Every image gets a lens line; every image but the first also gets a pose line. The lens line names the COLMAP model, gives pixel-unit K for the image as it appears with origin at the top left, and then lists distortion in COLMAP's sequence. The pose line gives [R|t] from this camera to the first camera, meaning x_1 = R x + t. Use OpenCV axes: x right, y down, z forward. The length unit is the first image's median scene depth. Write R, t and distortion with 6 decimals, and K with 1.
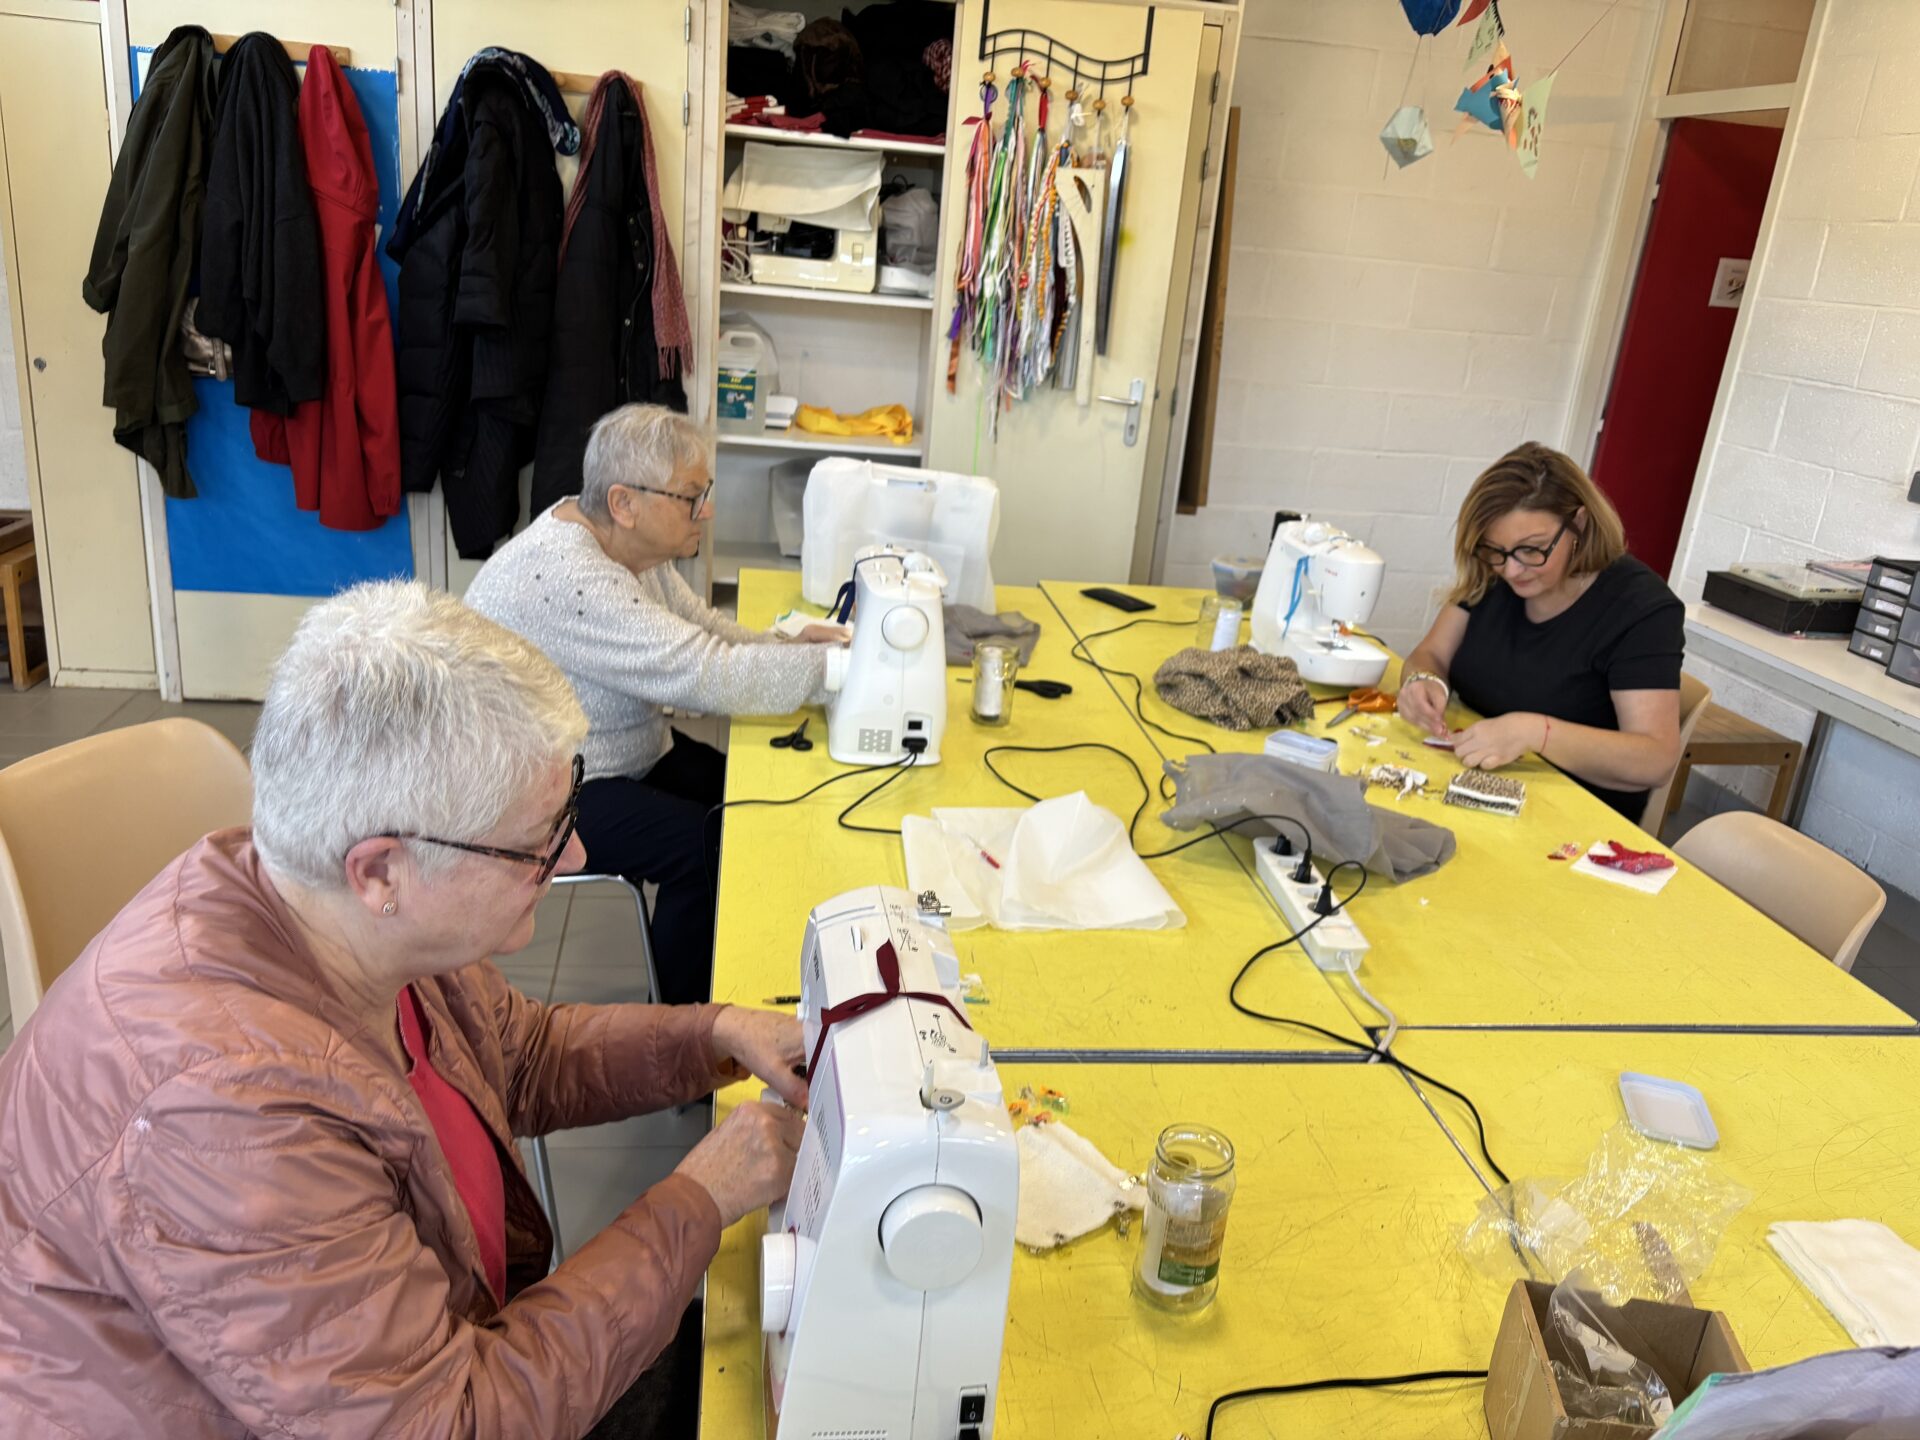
lens RADIAL K [[1457.2, 0, 960.0], [0, 1457.2, 720.0], [0, 0, 1]] dist [0.069344, -0.089330]
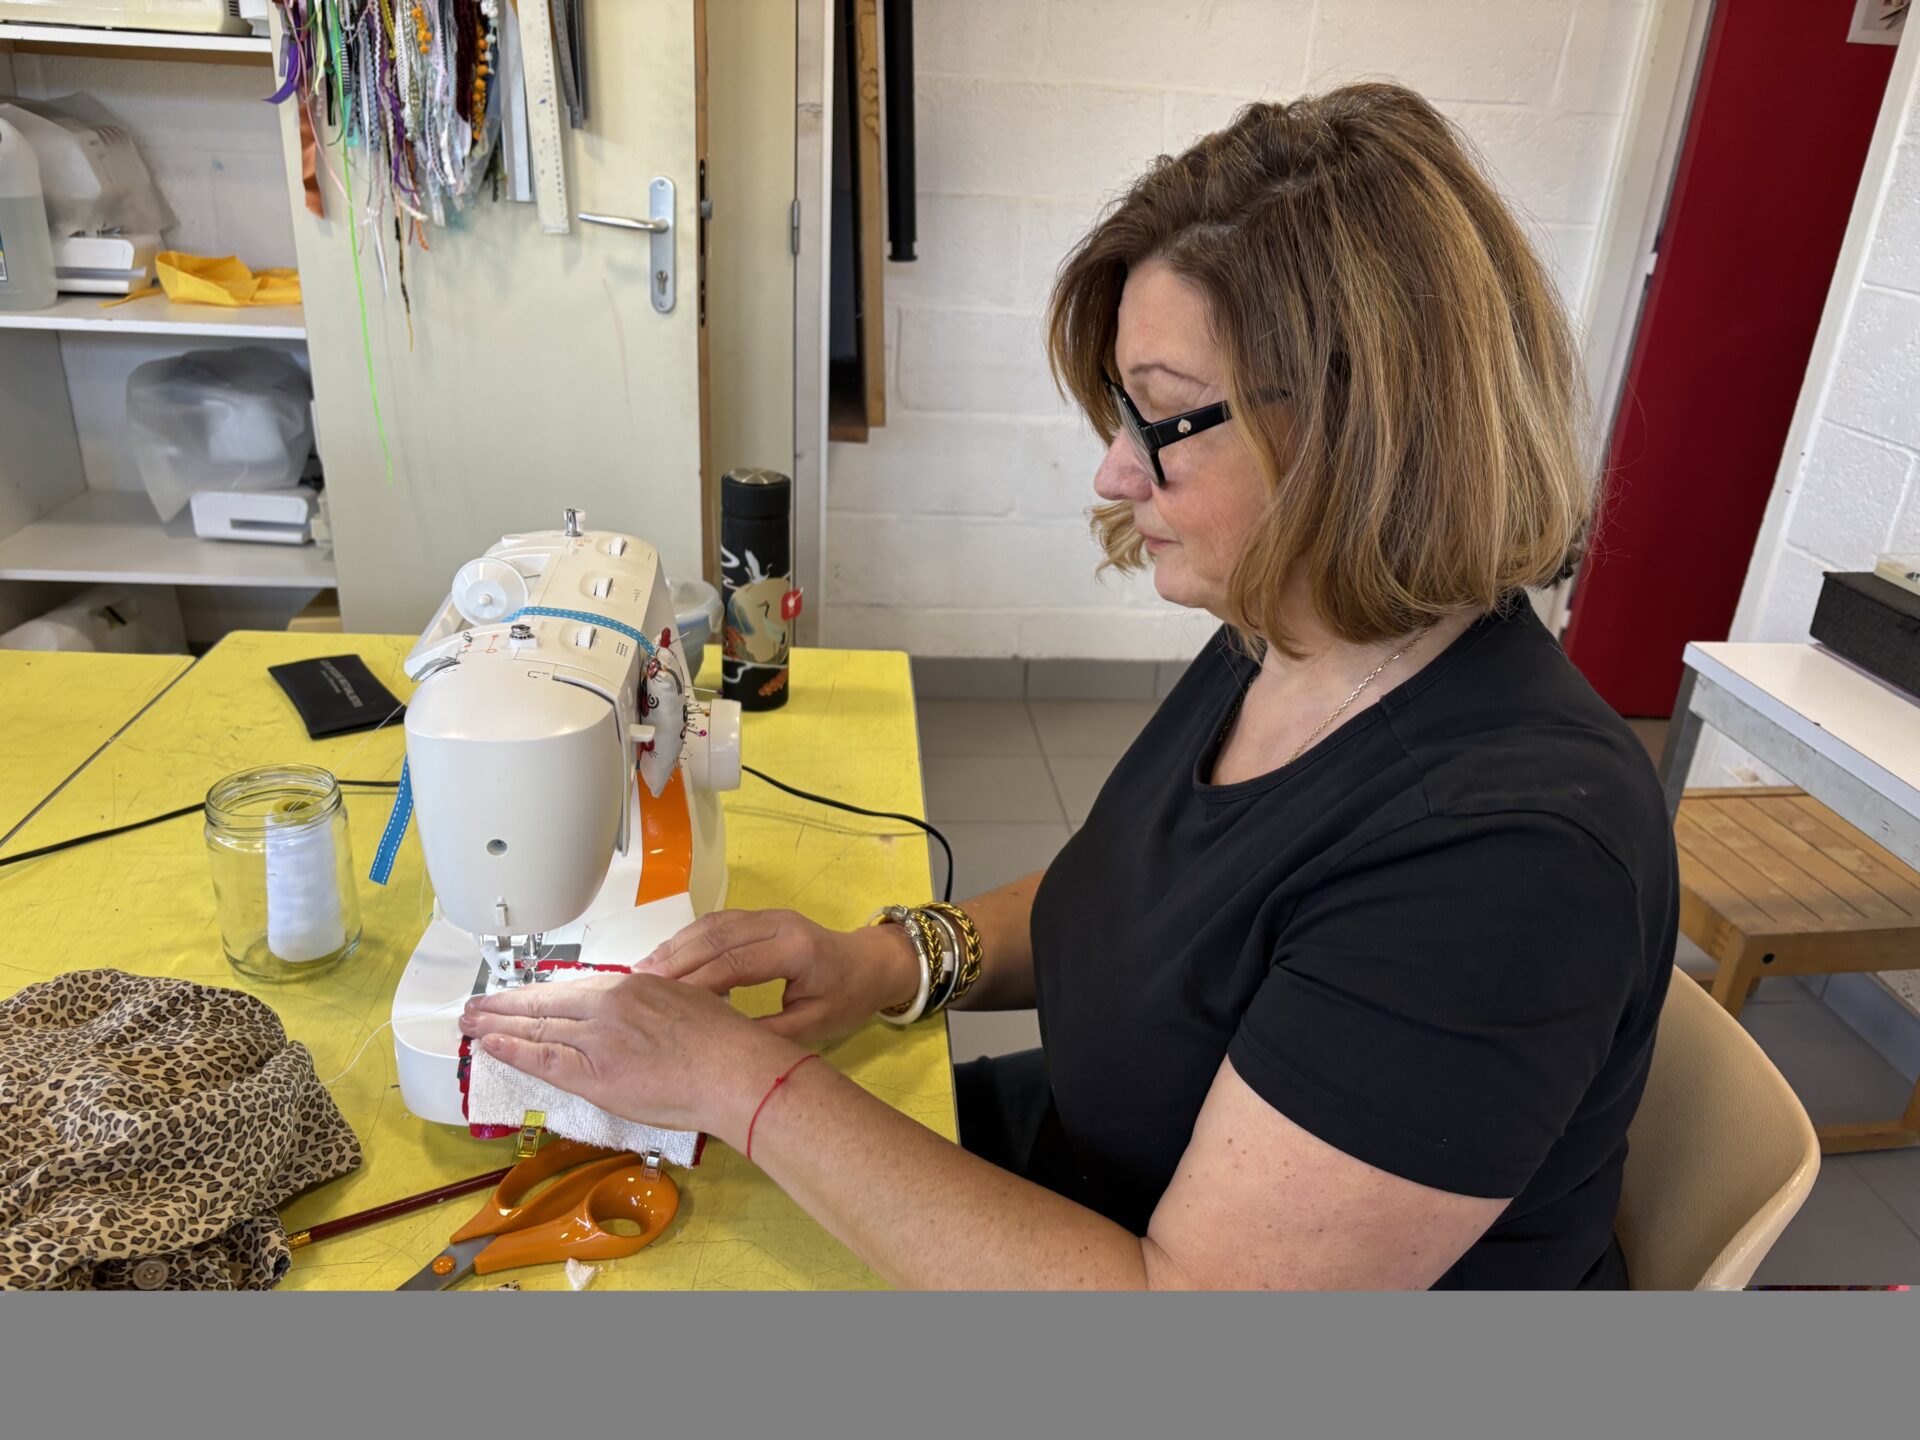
lens RADIAL K [[1457.2, 0, 960.0], [0, 1457.2, 720.0], [0, 0, 1]] dist [0.069344, -0.089330]
pose [[0.997733, -0.005383, -0.067084, 0.252340], [0.010448, 0.997100, 0.075387, -0.084348], [0.066484, -0.075917, 0.994895, 0.488817]]
